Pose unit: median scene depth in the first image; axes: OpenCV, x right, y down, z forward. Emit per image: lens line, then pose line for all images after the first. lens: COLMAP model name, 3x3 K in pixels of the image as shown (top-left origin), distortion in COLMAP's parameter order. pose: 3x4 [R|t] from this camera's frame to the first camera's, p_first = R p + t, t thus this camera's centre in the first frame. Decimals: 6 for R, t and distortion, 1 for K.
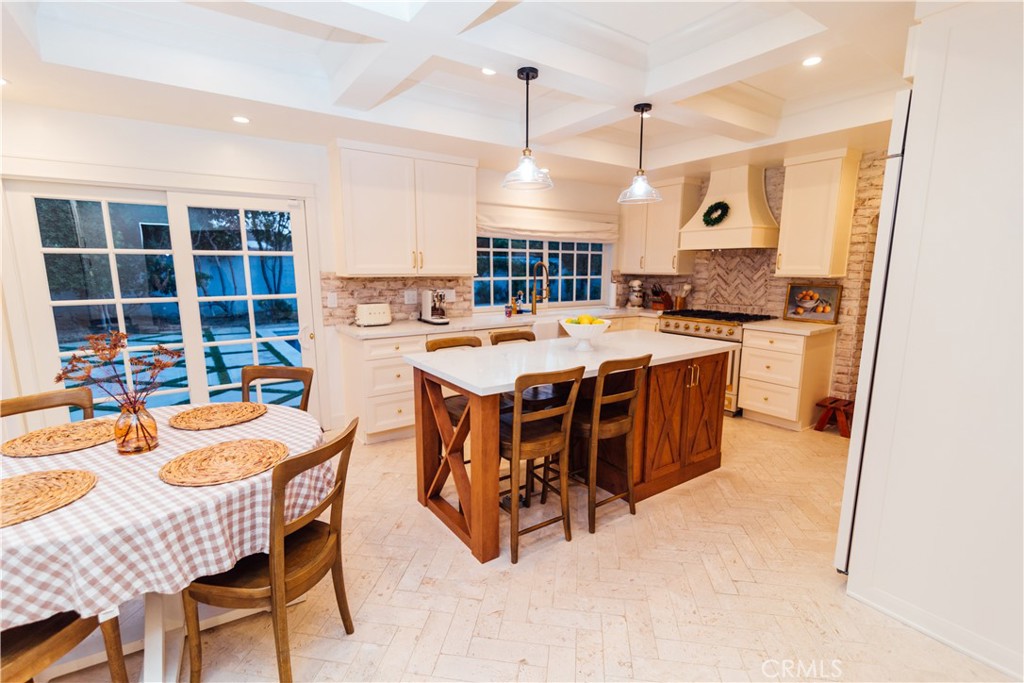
lens RADIAL K [[478.4, 0, 511.1], [0, 478.4, 347.5], [0, 0, 1]] dist [-0.001399, -0.000226]
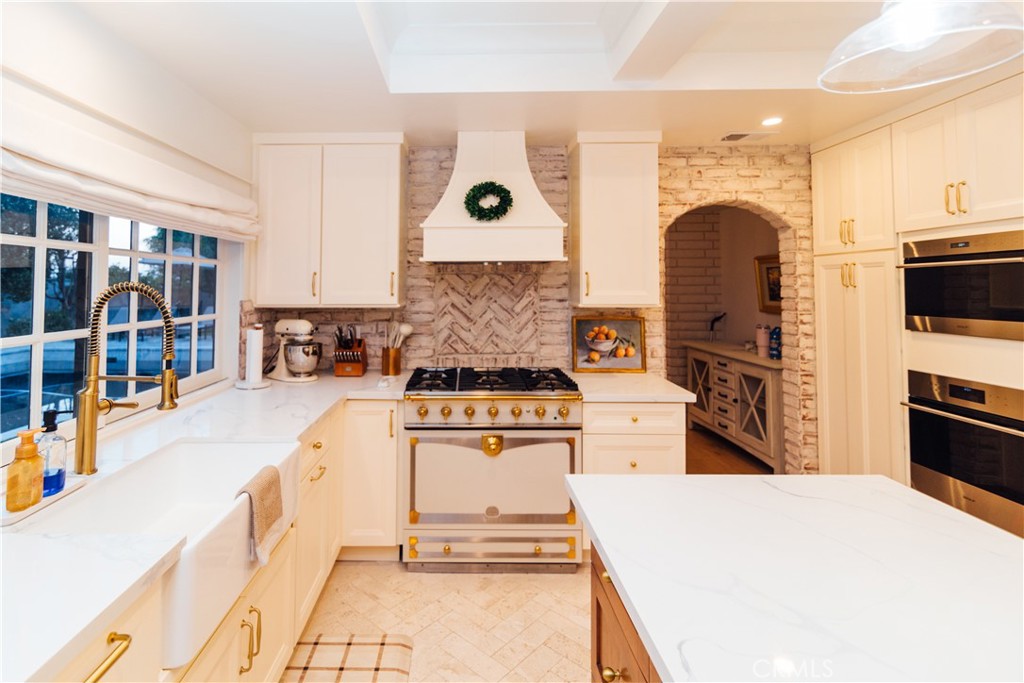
lens RADIAL K [[520.4, 0, 511.3], [0, 520.4, 264.5], [0, 0, 1]] dist [0.000207, -0.000022]
pose [[0.567493, 0.034391, 0.822660, -0.059361], [0.138961, 0.980795, -0.136861, -0.109377], [-0.811567, 0.191985, 0.551815, 0.610863]]
